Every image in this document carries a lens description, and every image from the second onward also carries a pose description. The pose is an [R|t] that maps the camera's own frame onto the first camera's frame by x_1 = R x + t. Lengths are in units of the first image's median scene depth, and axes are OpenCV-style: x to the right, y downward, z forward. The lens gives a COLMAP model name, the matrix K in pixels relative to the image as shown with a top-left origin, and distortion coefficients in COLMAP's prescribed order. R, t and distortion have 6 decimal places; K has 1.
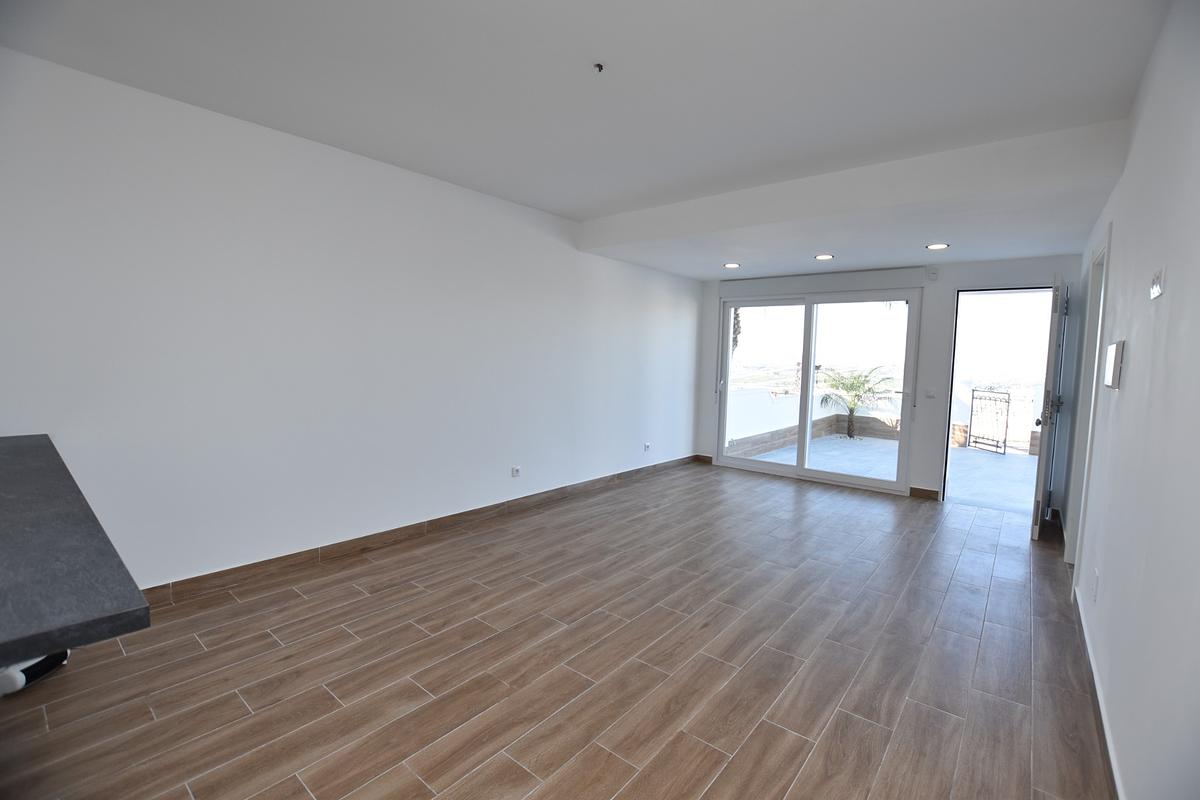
lens RADIAL K [[529.9, 0, 603.5], [0, 529.9, 399.3], [0, 0, 1]] dist [-0.000425, 0.000018]
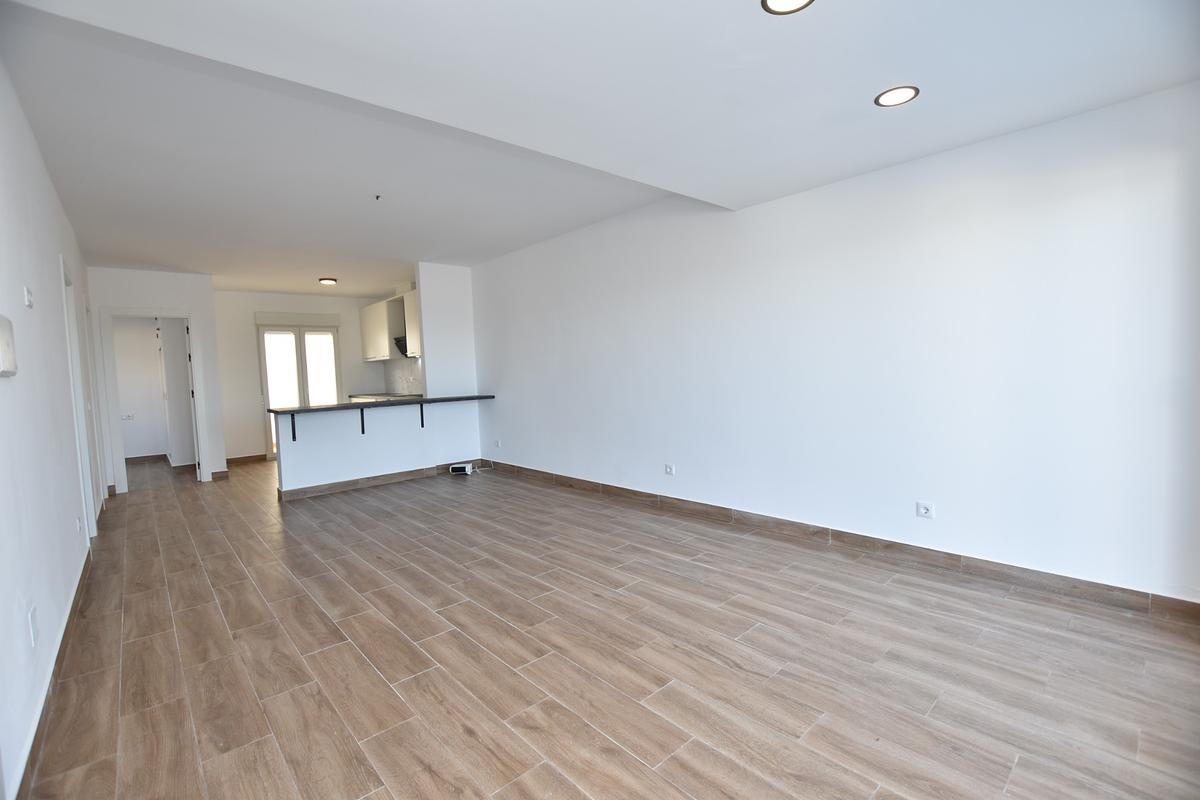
lens RADIAL K [[529.9, 0, 602.8], [0, 529.9, 402.1], [0, 0, 1]] dist [-0.000425, 0.000018]
pose [[-0.166546, 0.033396, -0.985468, 1.020904], [-0.040798, 0.998337, 0.040727, -0.029364], [0.985189, 0.046988, -0.164907, 1.281825]]
